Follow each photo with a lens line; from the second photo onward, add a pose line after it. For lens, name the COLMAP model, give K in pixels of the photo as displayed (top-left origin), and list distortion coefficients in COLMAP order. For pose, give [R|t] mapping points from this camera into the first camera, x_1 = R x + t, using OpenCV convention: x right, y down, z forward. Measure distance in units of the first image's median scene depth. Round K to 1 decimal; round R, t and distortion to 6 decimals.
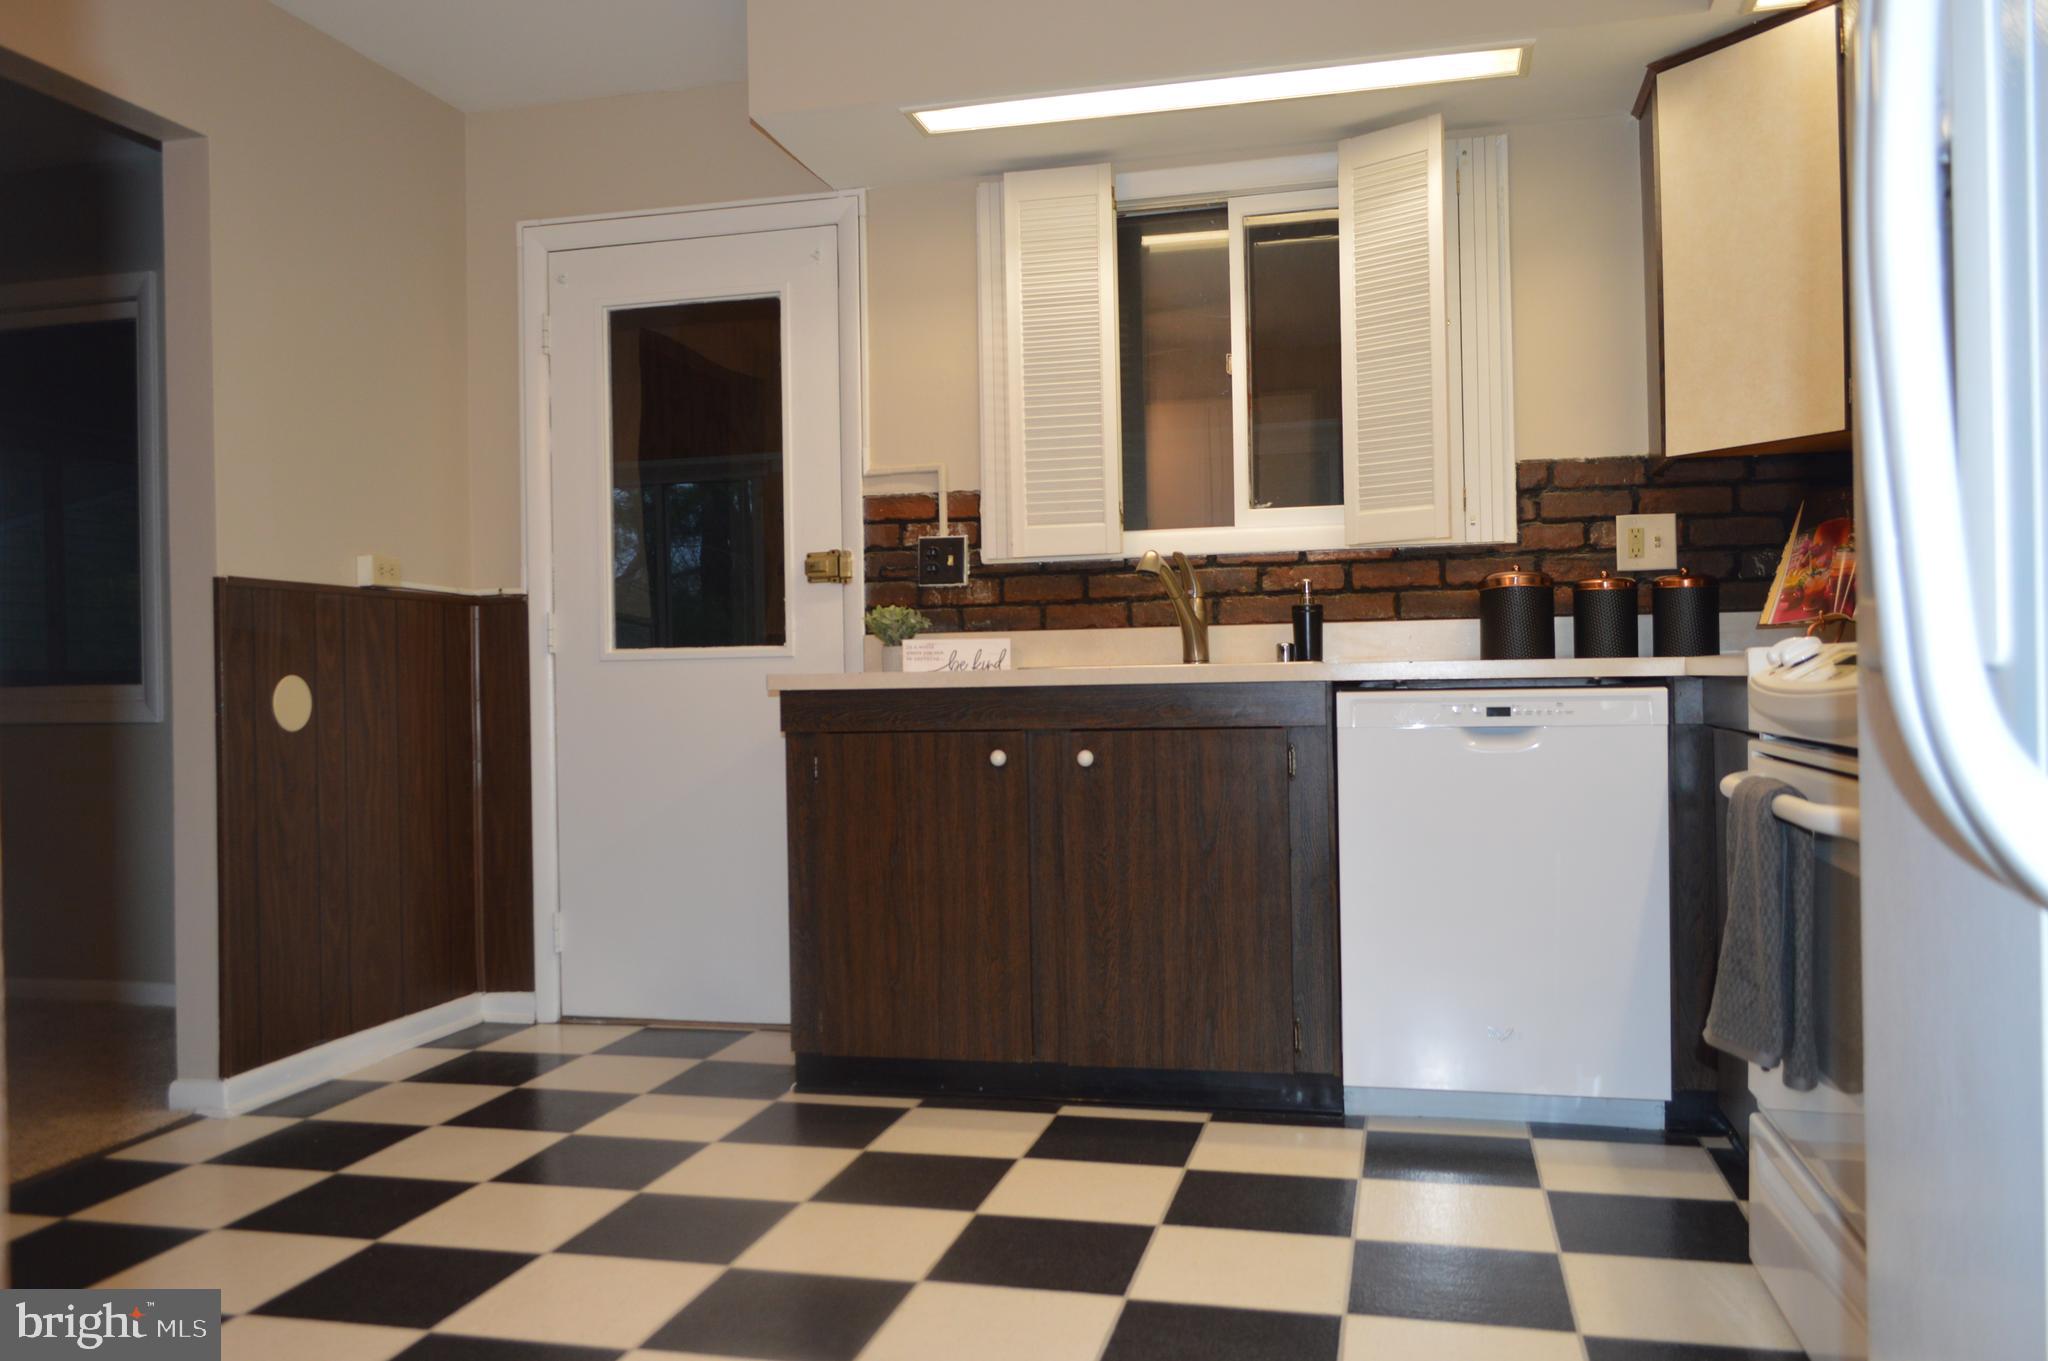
lens RADIAL K [[1621.7, 0, 1019.6], [0, 1621.7, 690.0], [0, 0, 1]] dist [-0.017837, 0.007768]
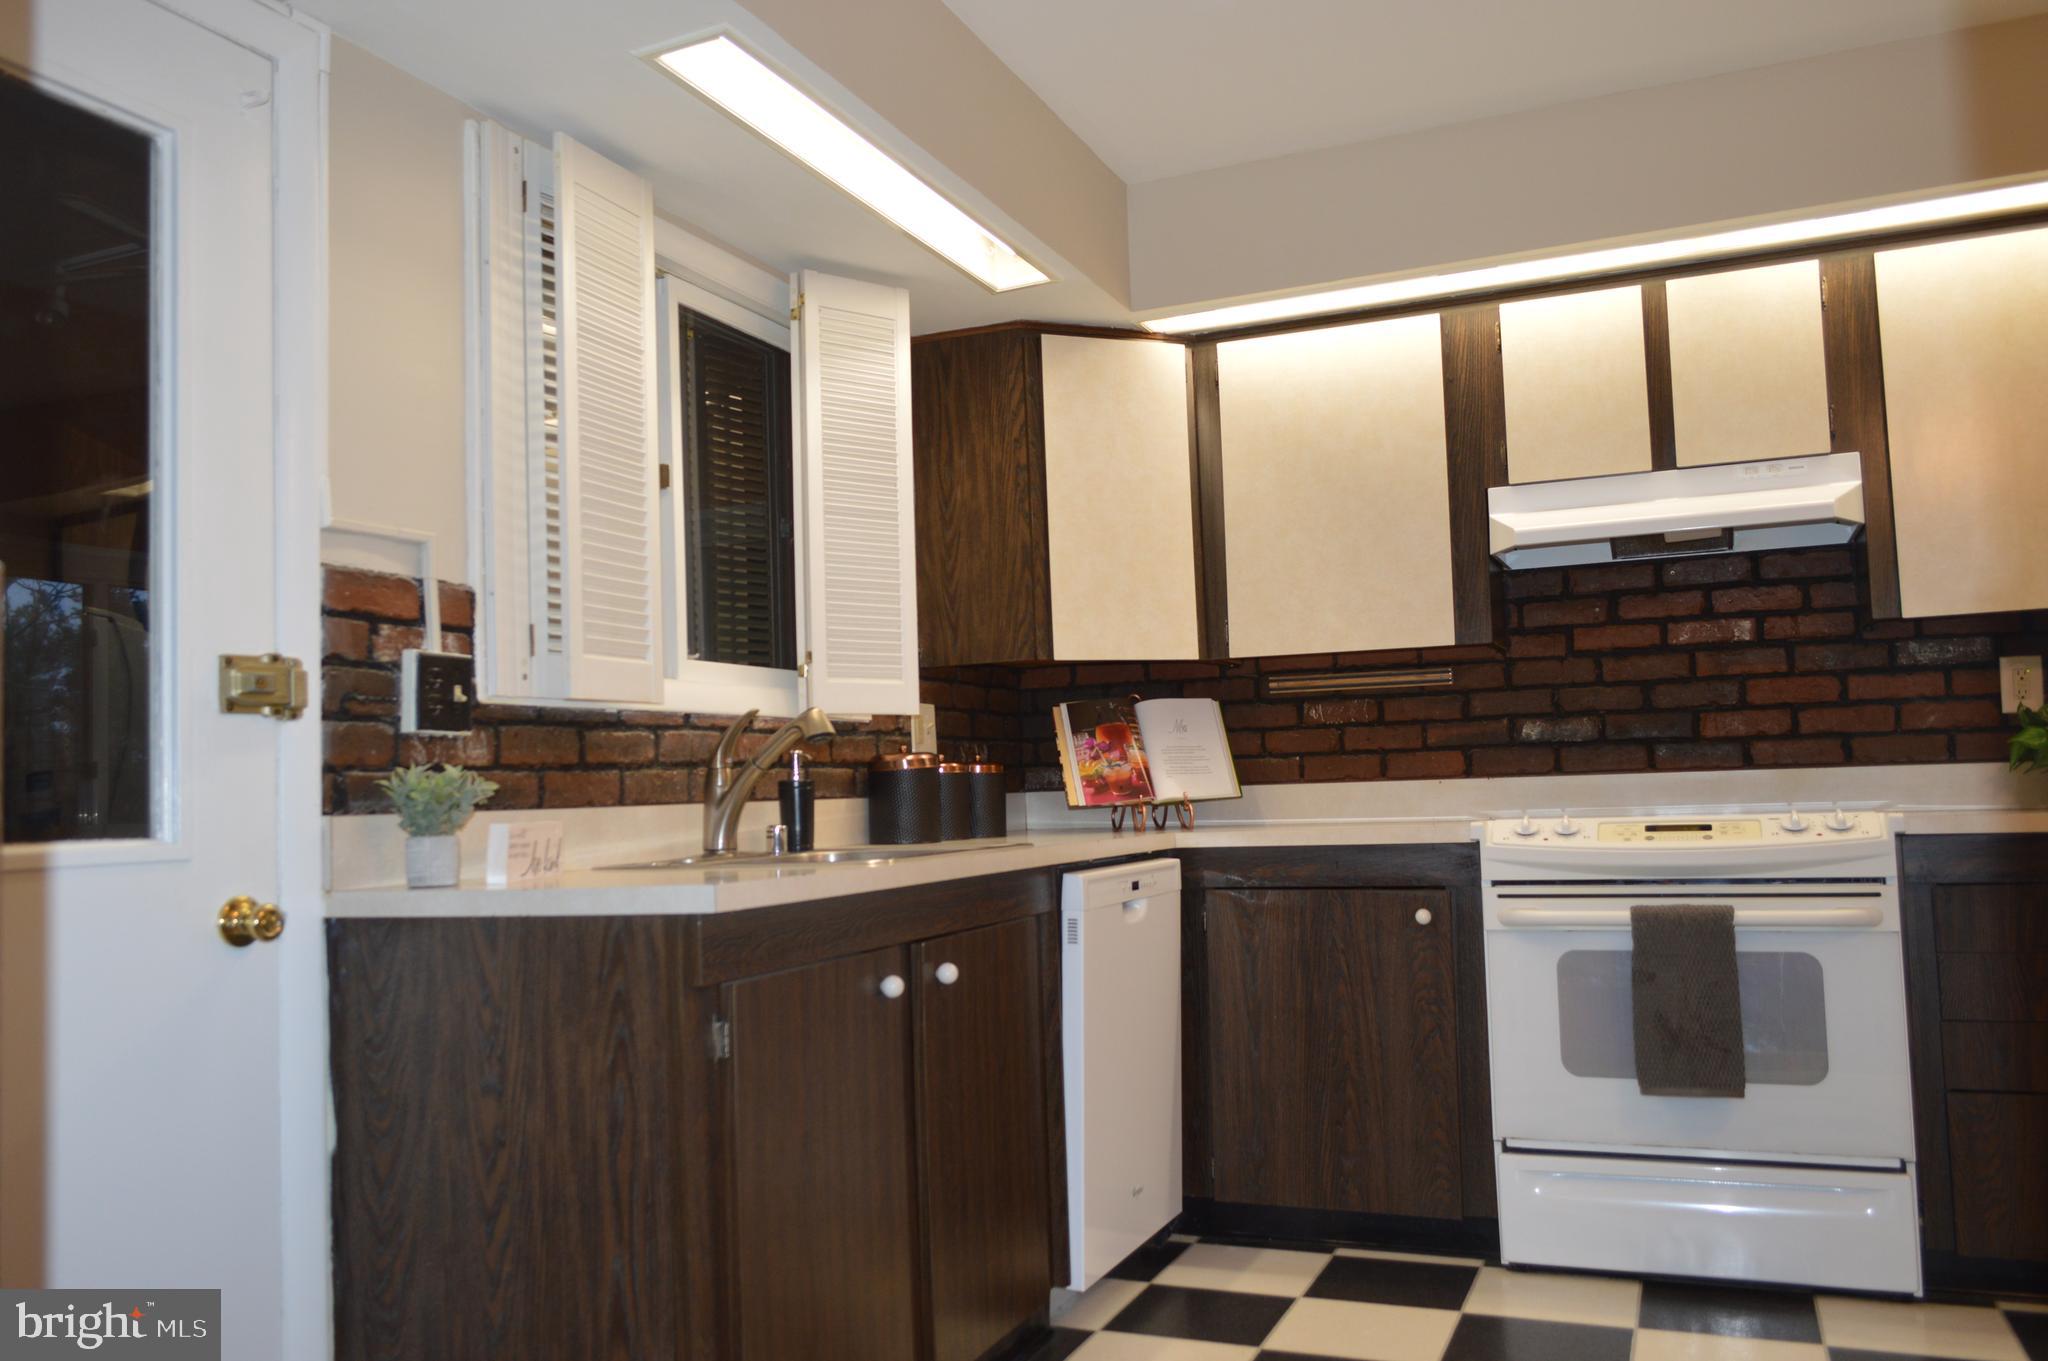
lens RADIAL K [[1621.7, 0, 1013.9], [0, 1621.7, 670.0], [0, 0, 1]] dist [-0.017837, 0.007768]
pose [[0.167397, 0.089073, 0.981858, -0.612313], [0.037012, 0.994640, -0.096543, -0.022020], [-0.985195, 0.052501, 0.163203, 0.697298]]
